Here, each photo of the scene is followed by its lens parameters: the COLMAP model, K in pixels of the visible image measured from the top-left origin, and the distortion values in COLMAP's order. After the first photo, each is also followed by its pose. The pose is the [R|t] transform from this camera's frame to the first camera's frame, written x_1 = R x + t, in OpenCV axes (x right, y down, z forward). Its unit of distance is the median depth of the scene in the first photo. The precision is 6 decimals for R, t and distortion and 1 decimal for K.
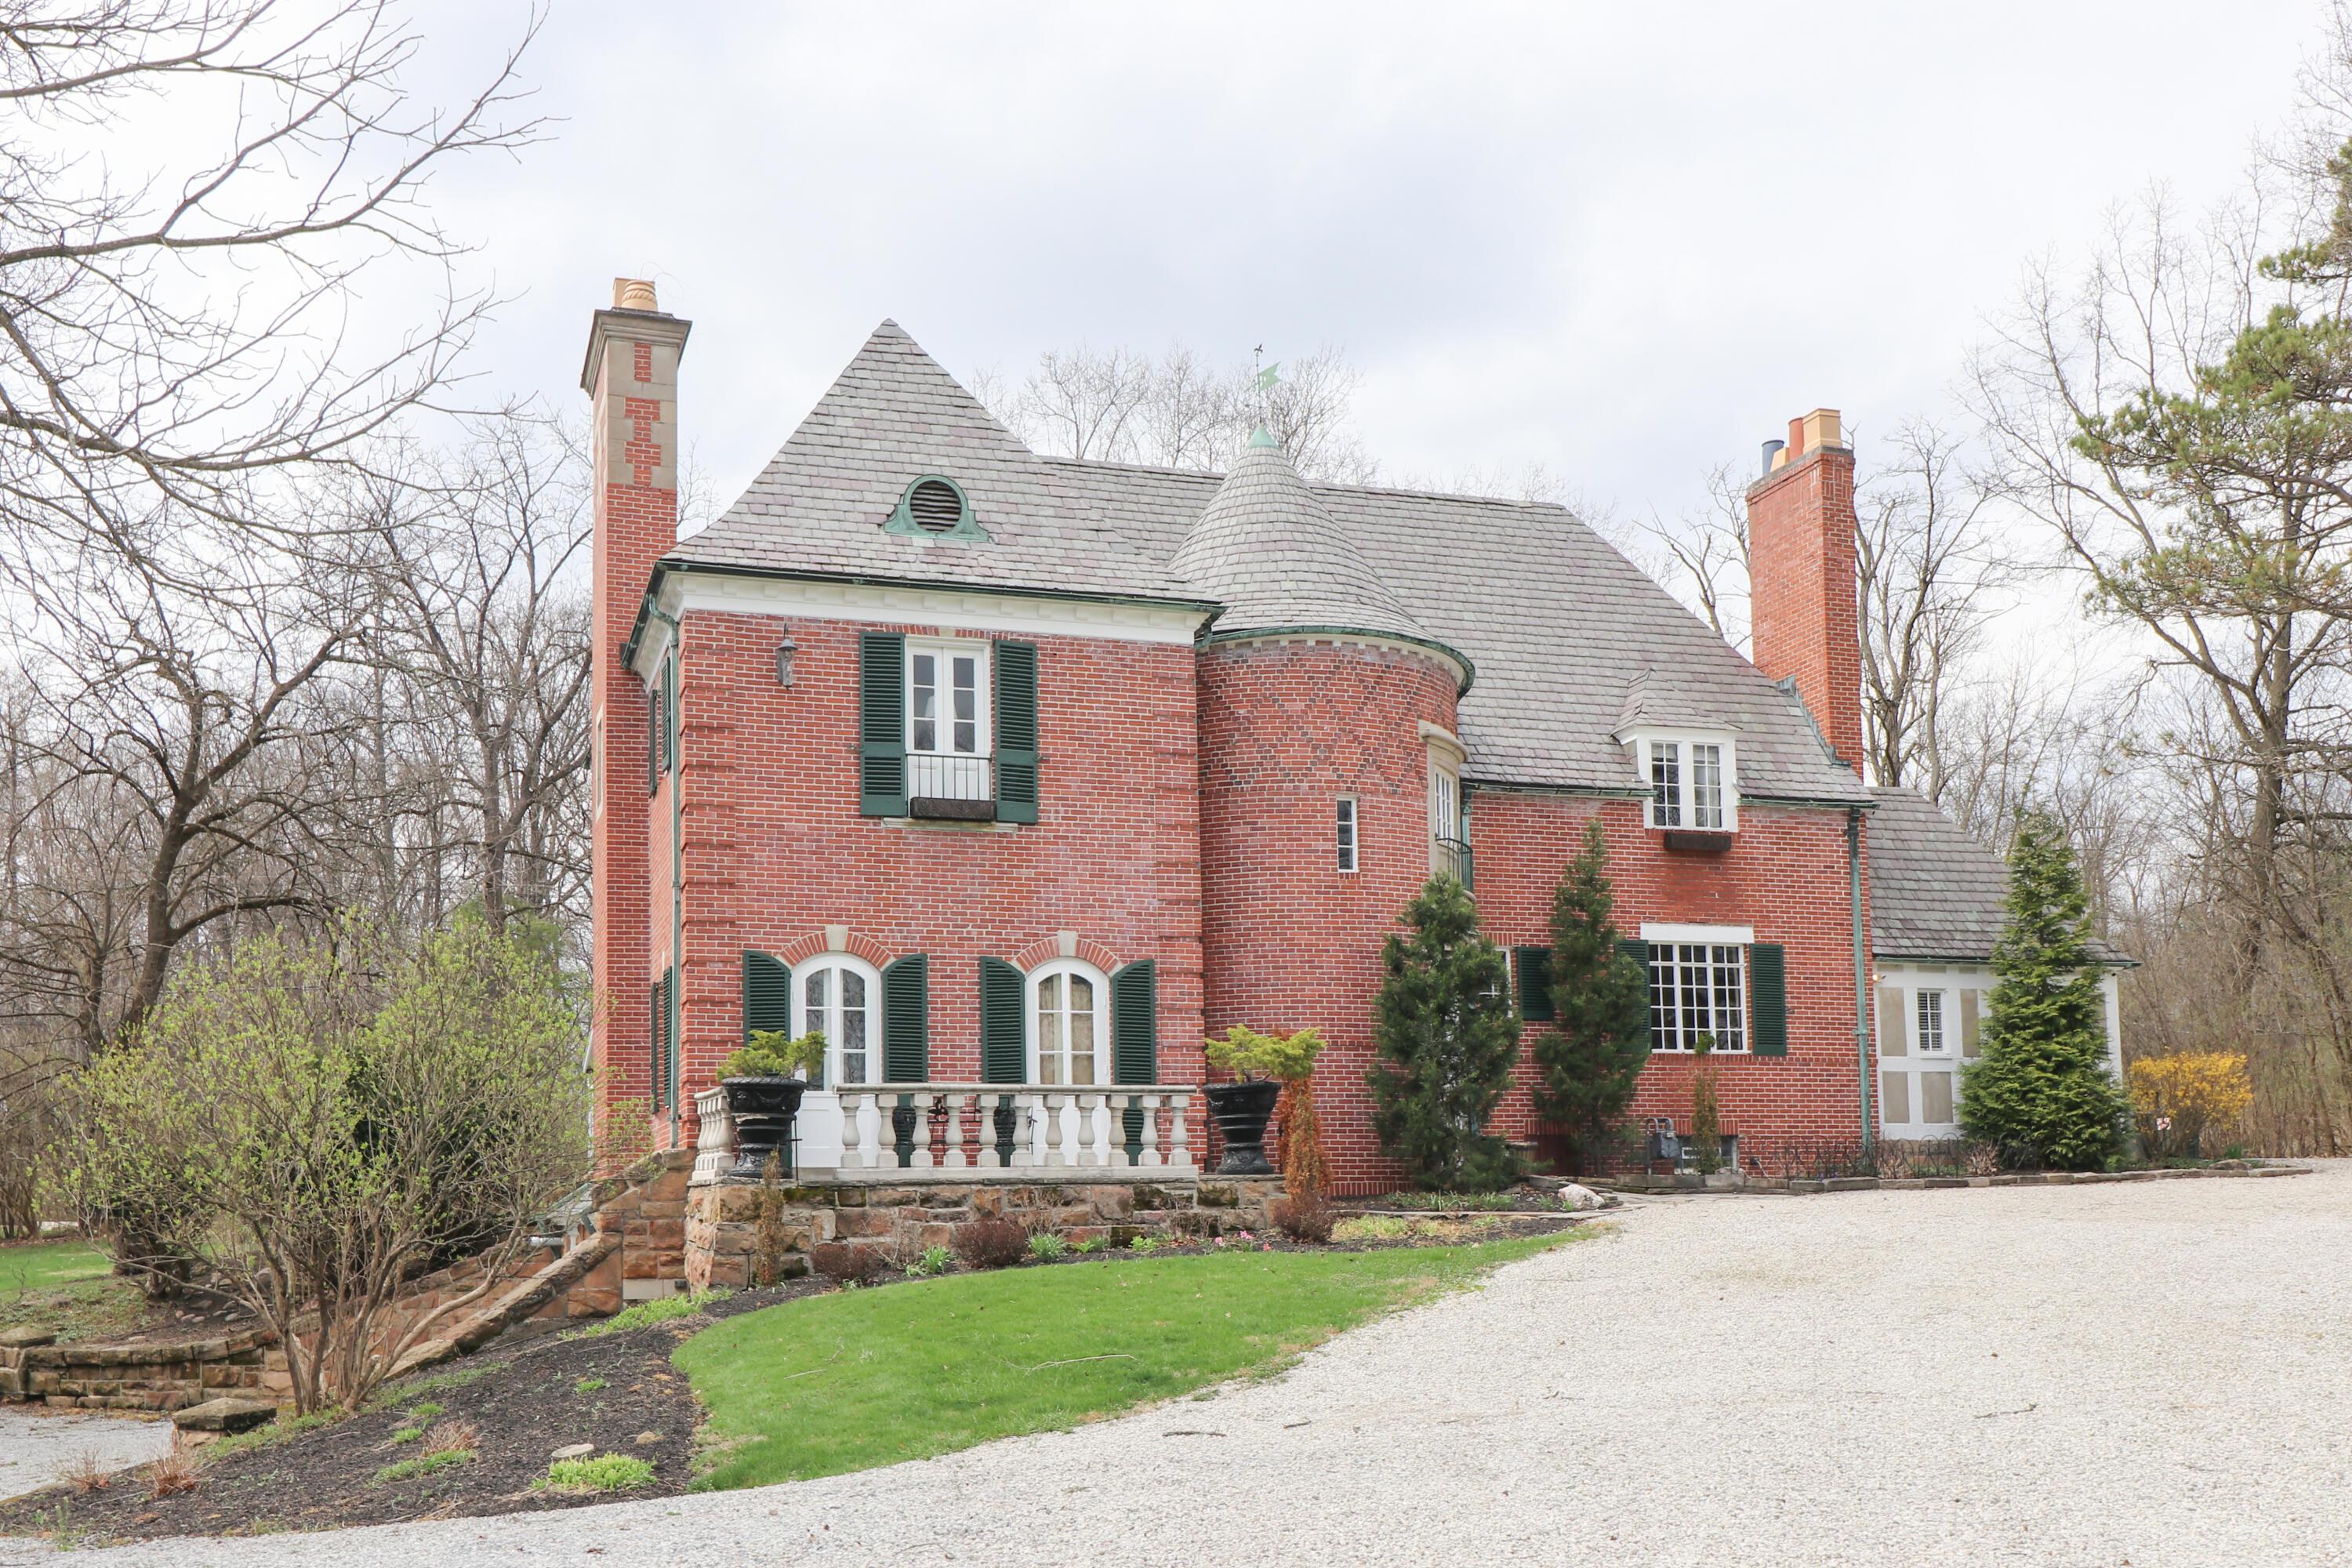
lens RADIAL K [[2257.7, 0, 1170.8], [0, 2257.7, 940.7], [0, 0, 1]] dist [0.016560, -0.013374]
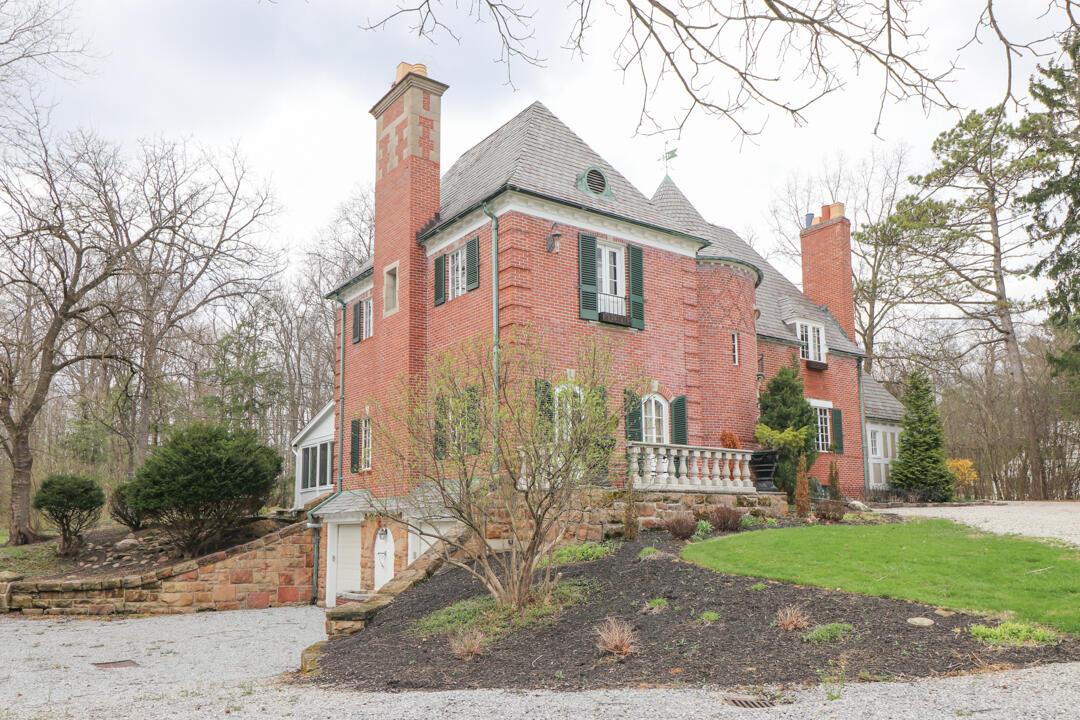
lens RADIAL K [[852.8, 0, 542.0], [0, 852.8, 386.7], [0, 0, 1]] dist [0.001438, 0.004208]
pose [[0.946705, 0.059691, 0.316522, -0.343742], [-0.043878, 0.997418, -0.056860, 0.044975], [-0.319099, 0.039941, 0.946880, 0.215720]]
